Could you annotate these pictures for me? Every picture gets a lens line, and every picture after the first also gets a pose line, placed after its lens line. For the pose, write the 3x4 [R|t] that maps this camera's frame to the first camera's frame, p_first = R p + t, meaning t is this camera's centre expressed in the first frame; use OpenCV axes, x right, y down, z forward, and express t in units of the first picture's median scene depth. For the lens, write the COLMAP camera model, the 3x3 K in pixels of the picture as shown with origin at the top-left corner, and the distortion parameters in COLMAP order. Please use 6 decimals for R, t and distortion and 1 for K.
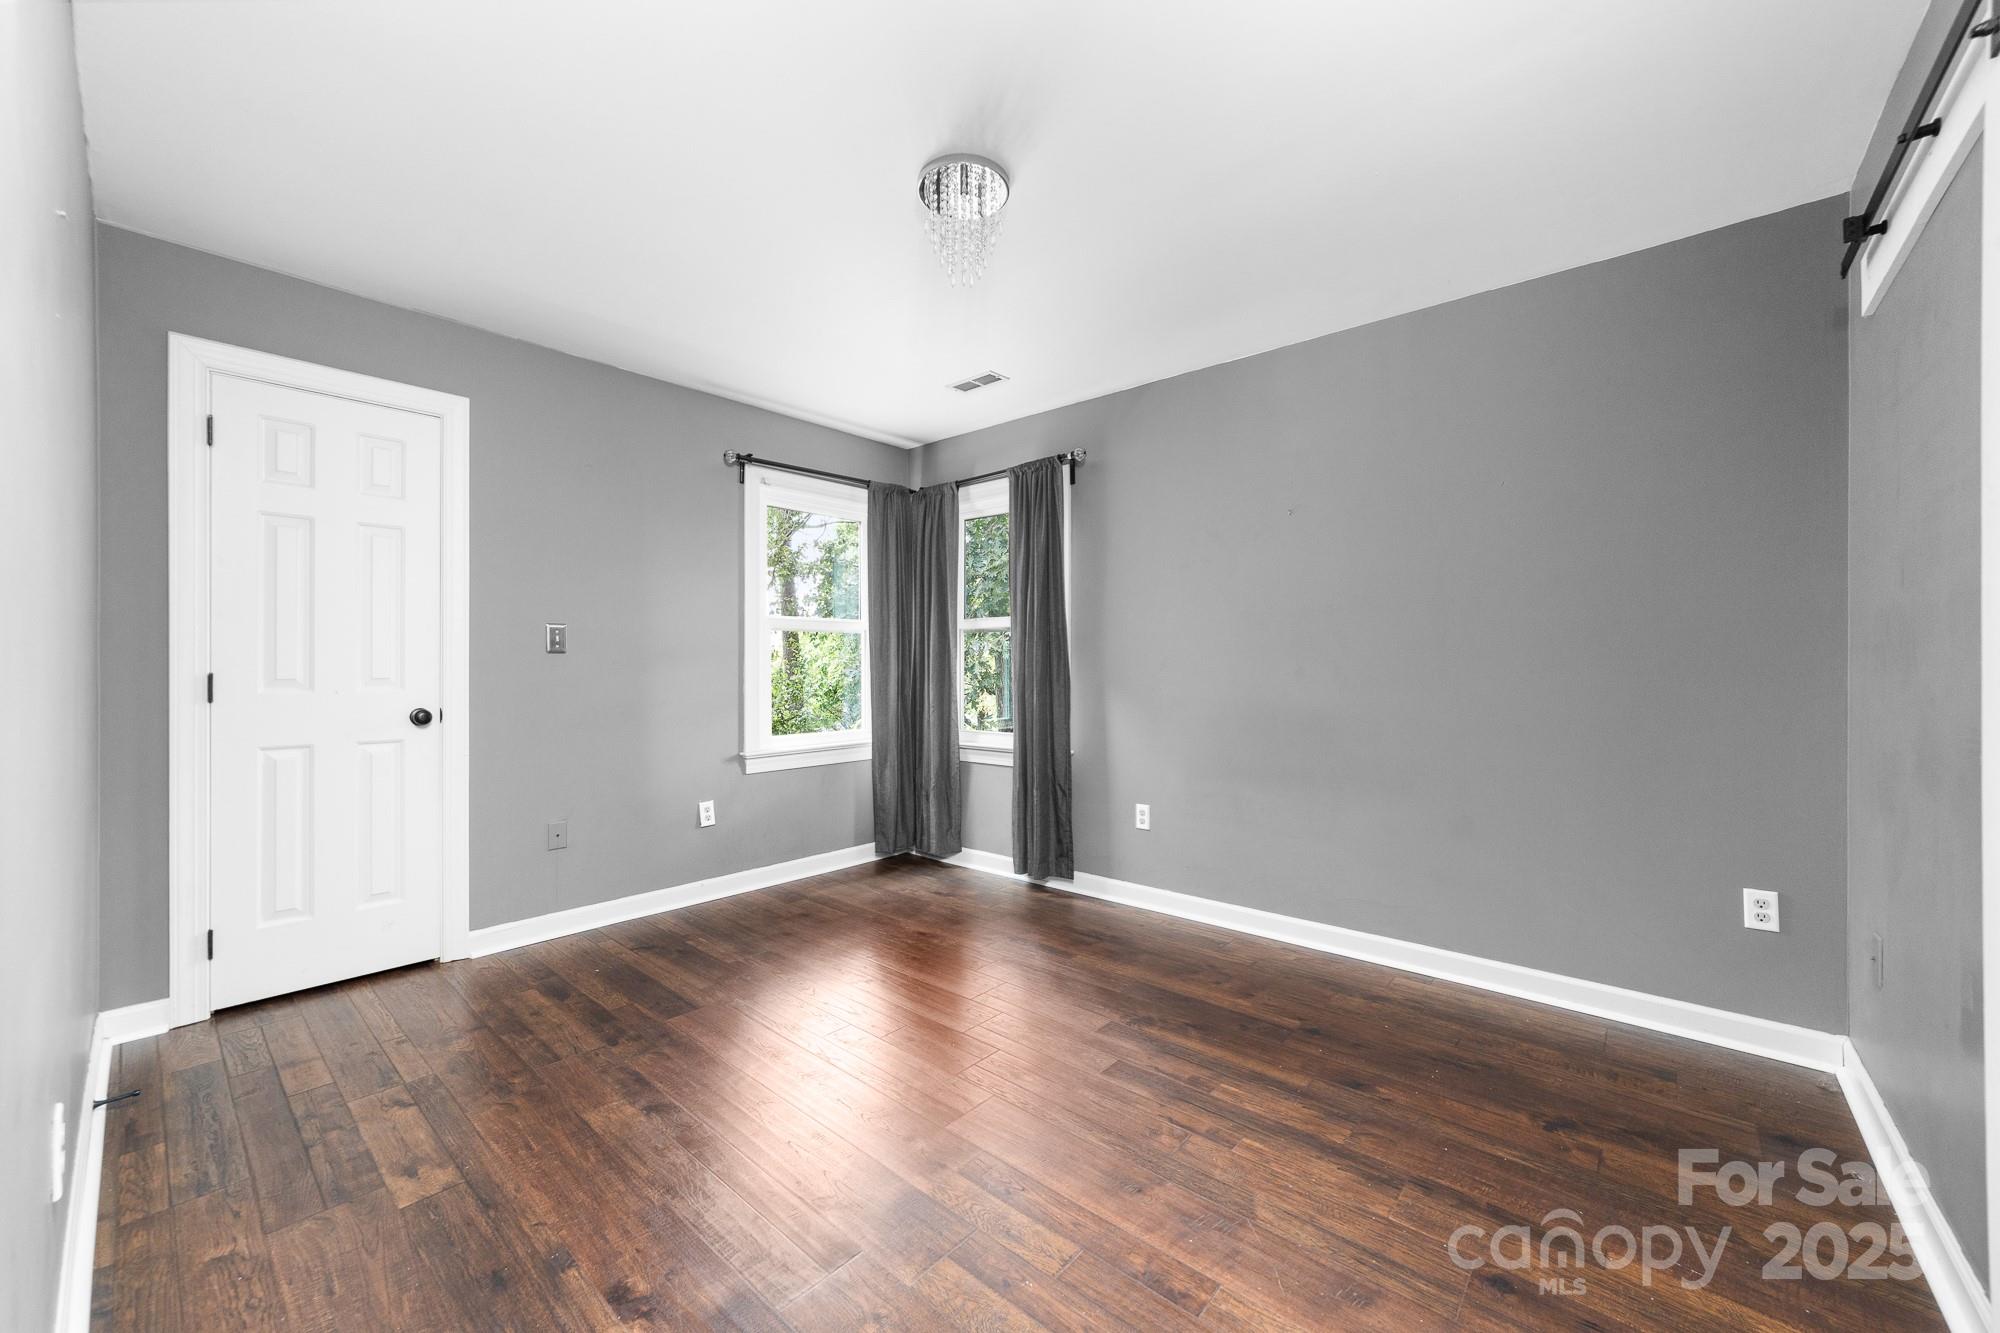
lens RADIAL K [[756.5, 0, 992.3], [0, 756.5, 663.8], [0, 0, 1]] dist [0.000543, 0.000092]
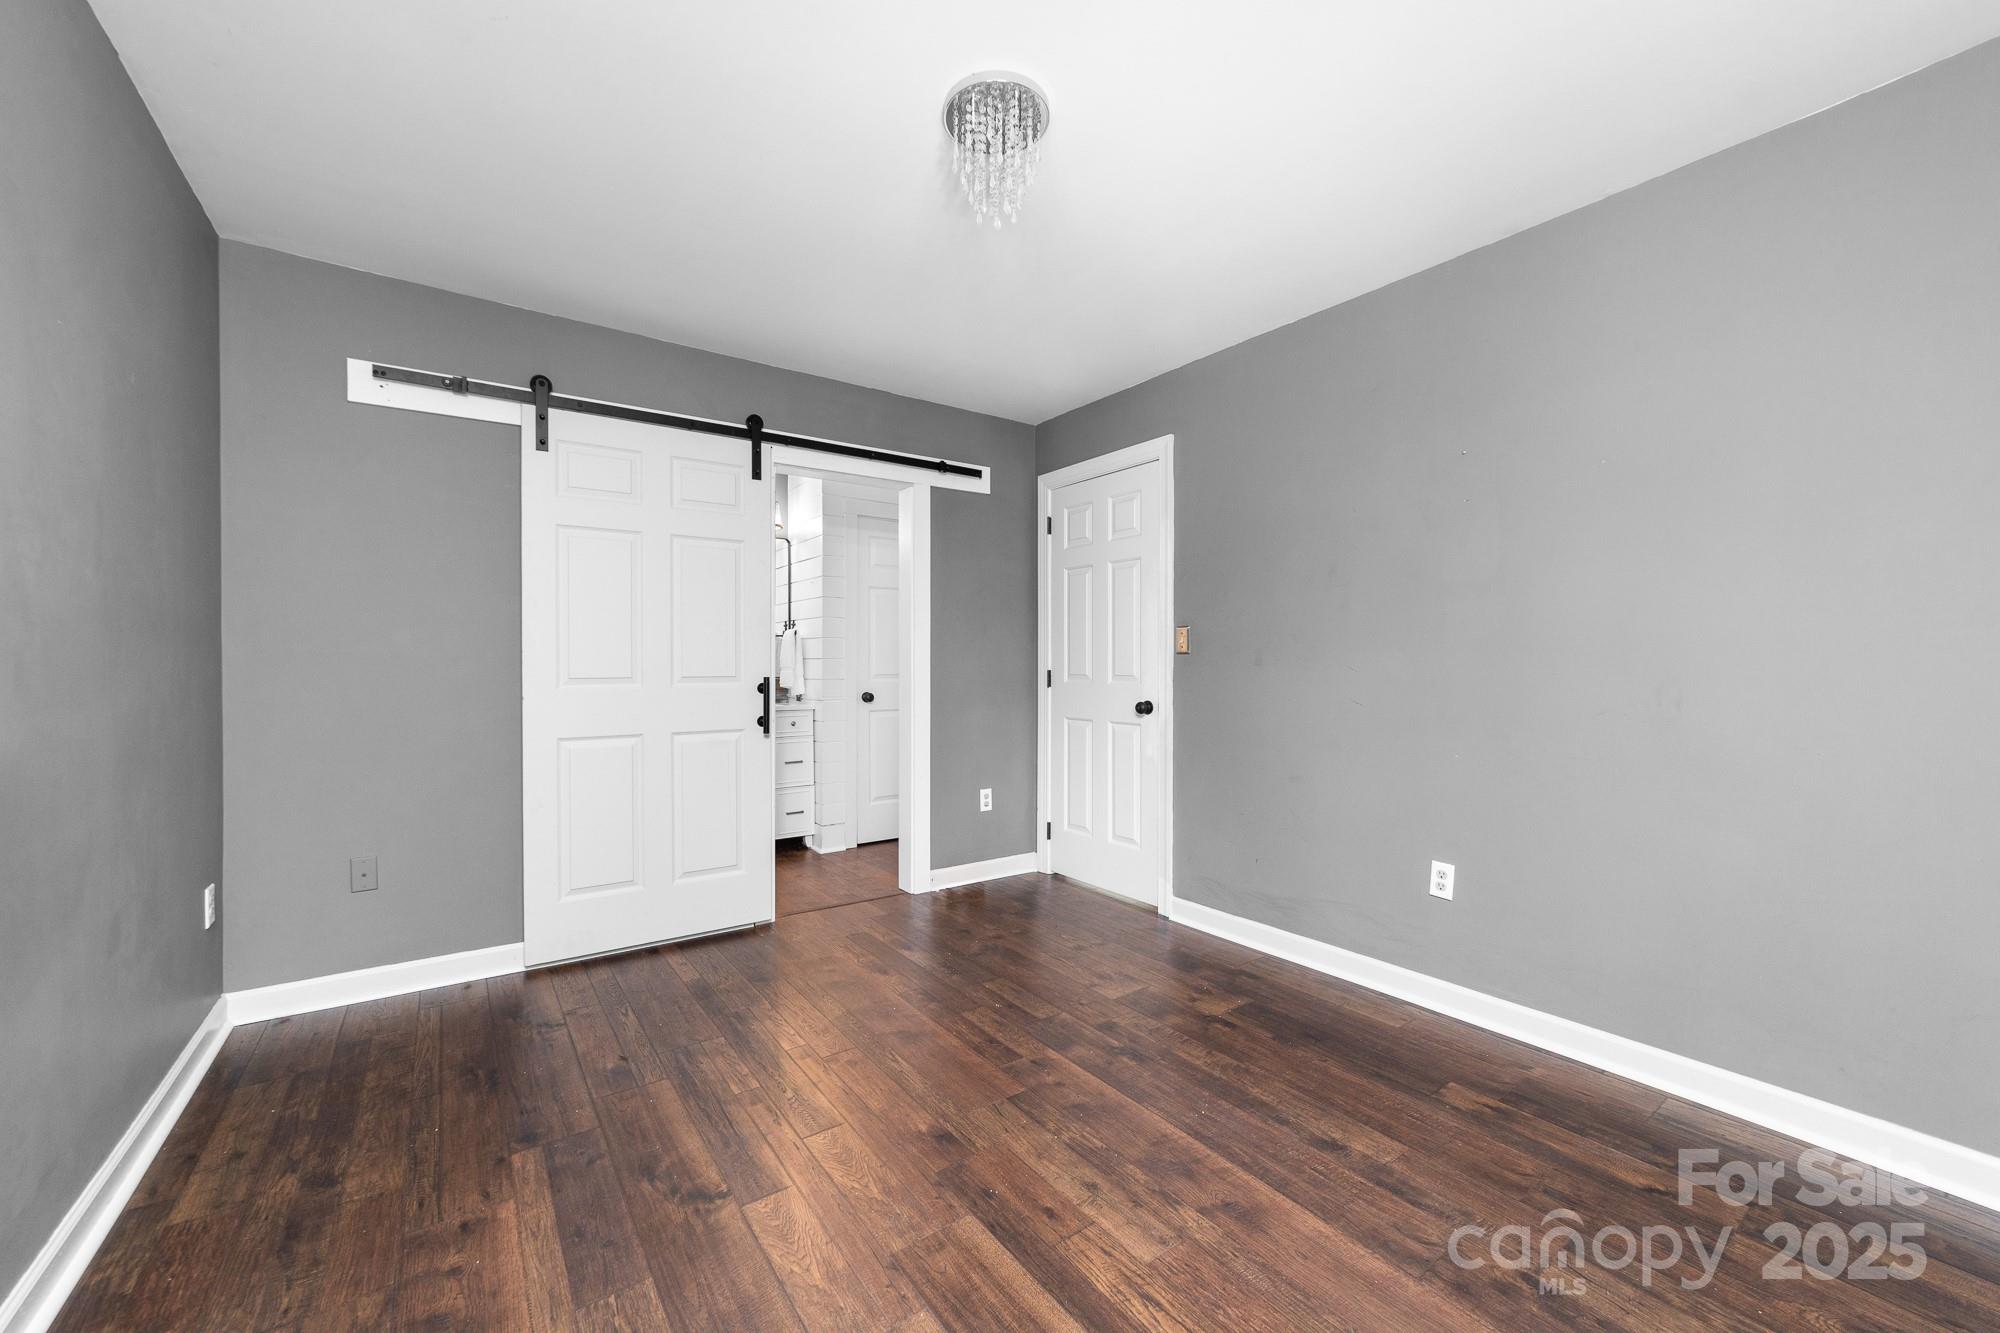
lens RADIAL K [[756.5, 0, 1000.6], [0, 756.5, 665.5], [0, 0, 1]] dist [0.000543, 0.000092]
pose [[-0.975875, -0.002872, 0.218310, -0.244213], [-0.003092, 0.999995, -0.000669, 0.006549], [-0.218307, -0.001328, -0.975879, 1.927252]]
